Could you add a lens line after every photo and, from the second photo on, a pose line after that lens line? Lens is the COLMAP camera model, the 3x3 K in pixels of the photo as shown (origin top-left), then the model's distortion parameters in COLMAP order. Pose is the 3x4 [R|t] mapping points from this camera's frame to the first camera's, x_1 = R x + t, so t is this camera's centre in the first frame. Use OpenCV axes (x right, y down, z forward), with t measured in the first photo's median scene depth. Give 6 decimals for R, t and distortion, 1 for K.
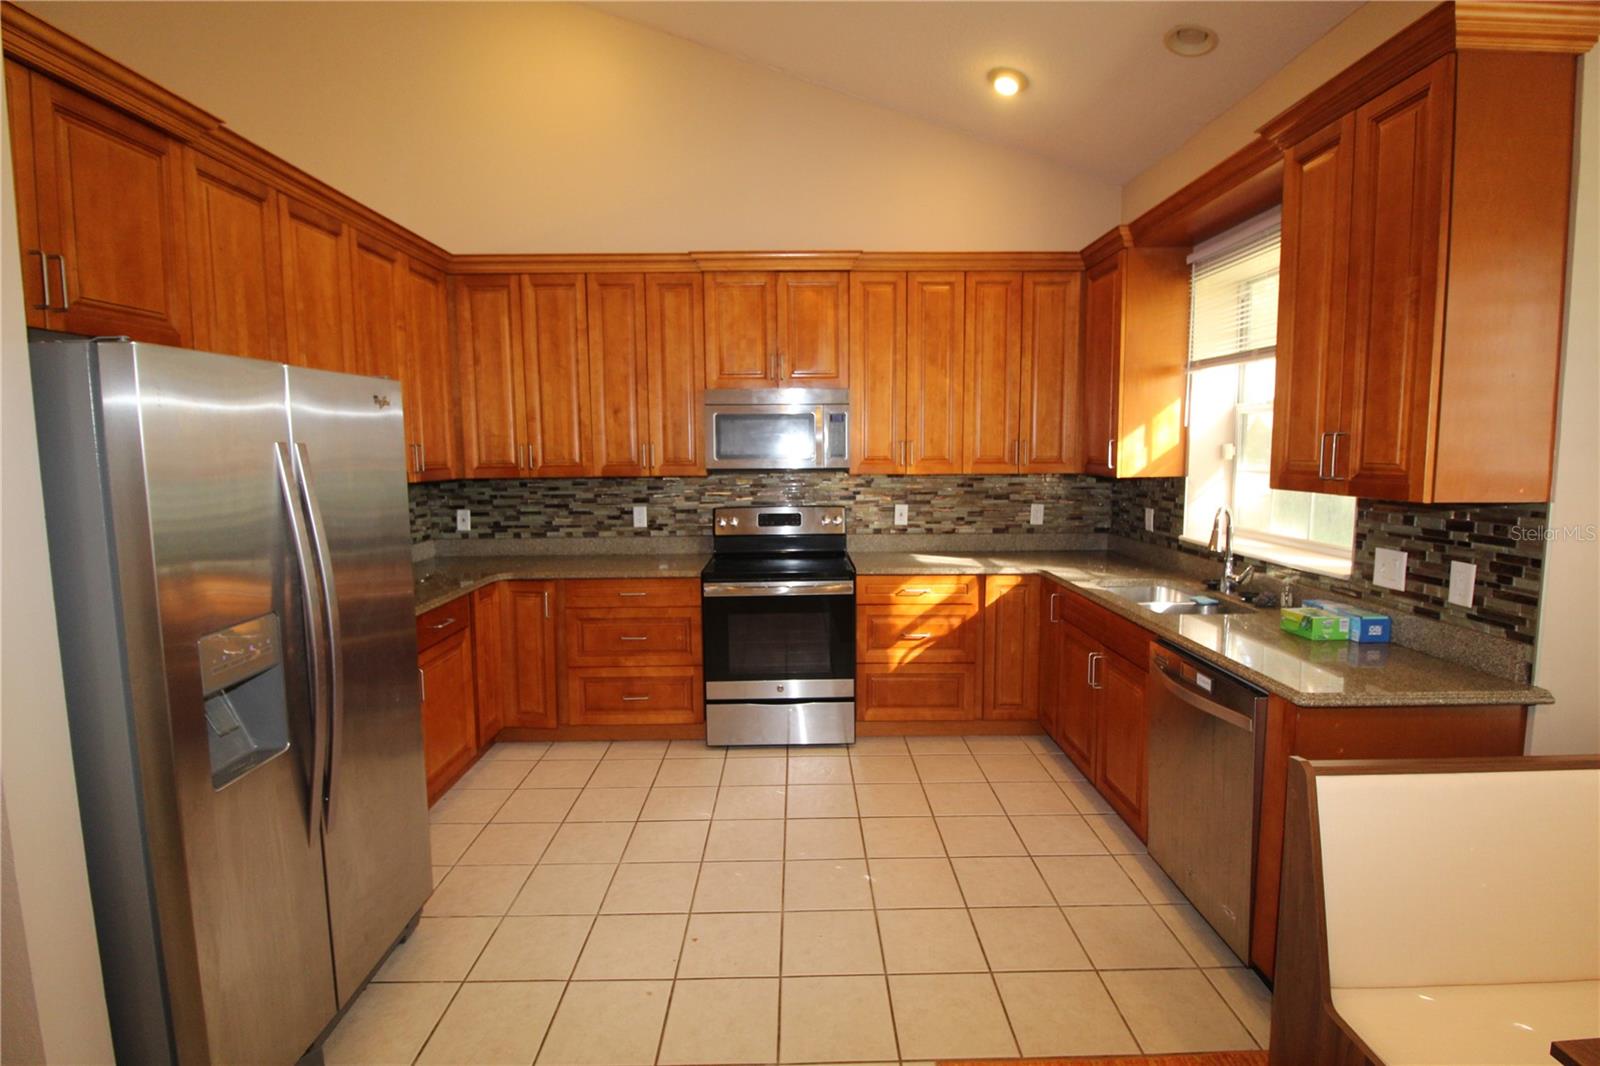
lens RADIAL K [[758.2, 0, 802.8], [0, 758.2, 523.3], [0, 0, 1]] dist [-0.001691, -0.002109]
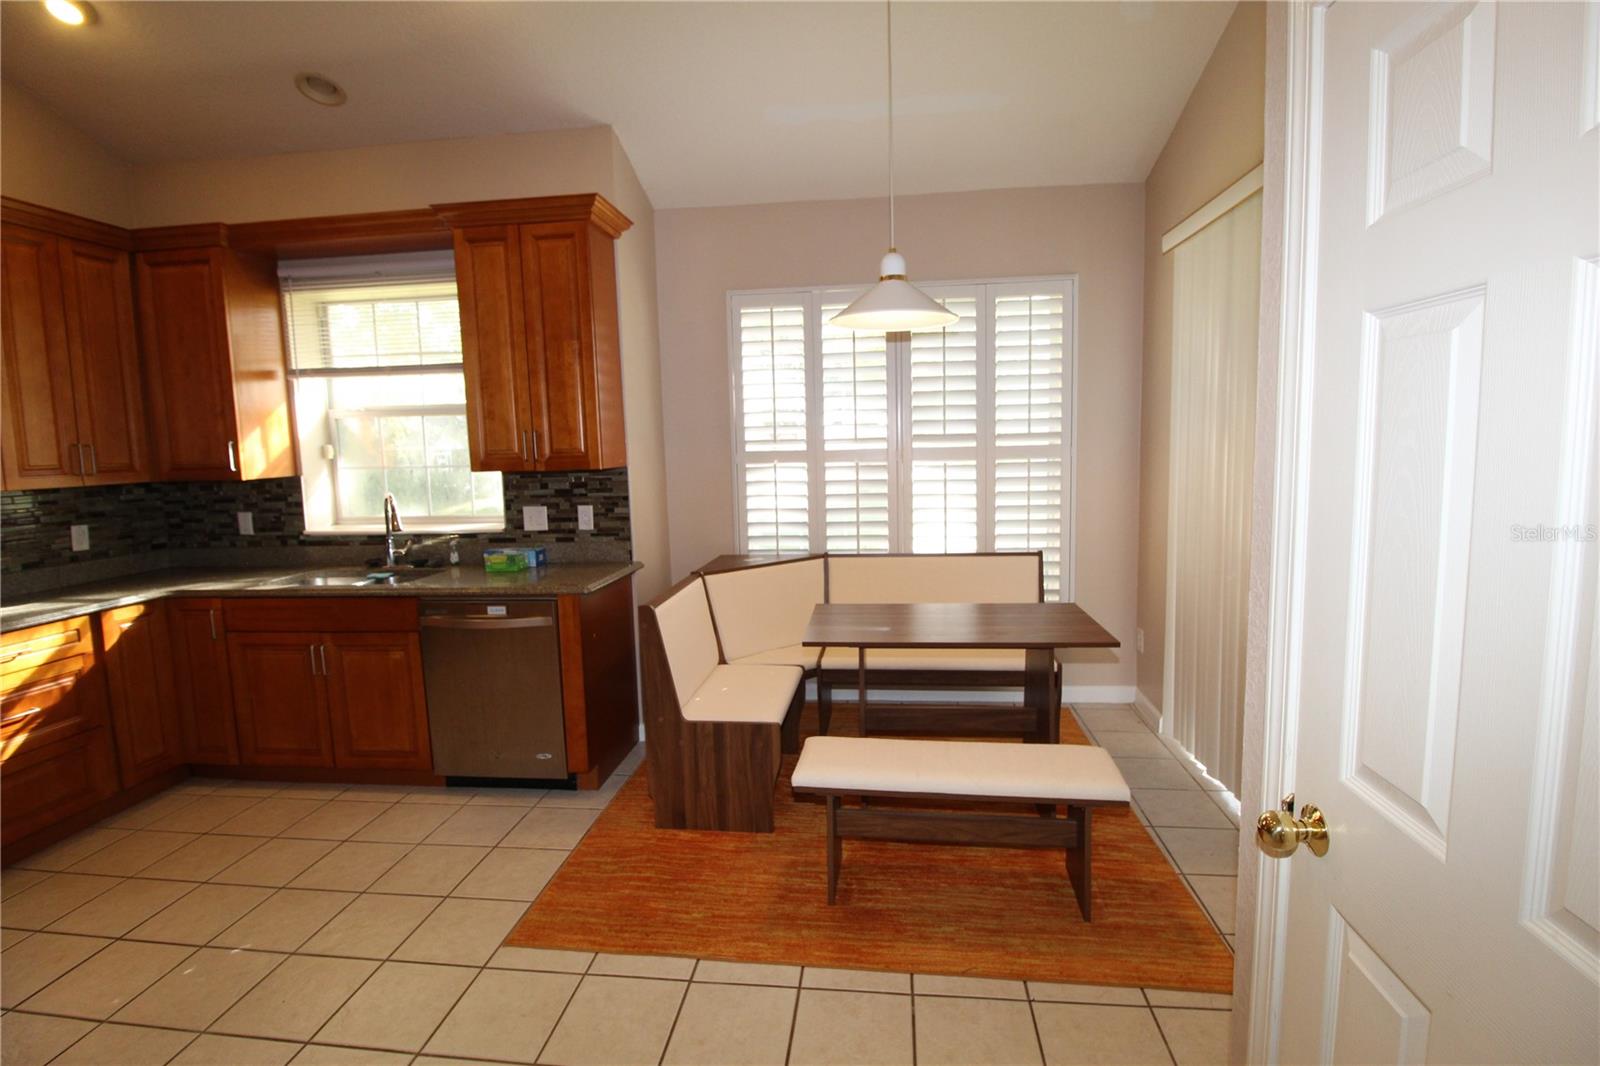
lens RADIAL K [[758.2, 0, 805.2], [0, 758.2, 528.3], [0, 0, 1]] dist [-0.001691, -0.002109]
pose [[0.120136, -0.114018, 0.986188, -0.569976], [0.129322, 0.986716, 0.098325, -0.001448], [-0.984298, 0.115724, 0.133285, 0.191758]]
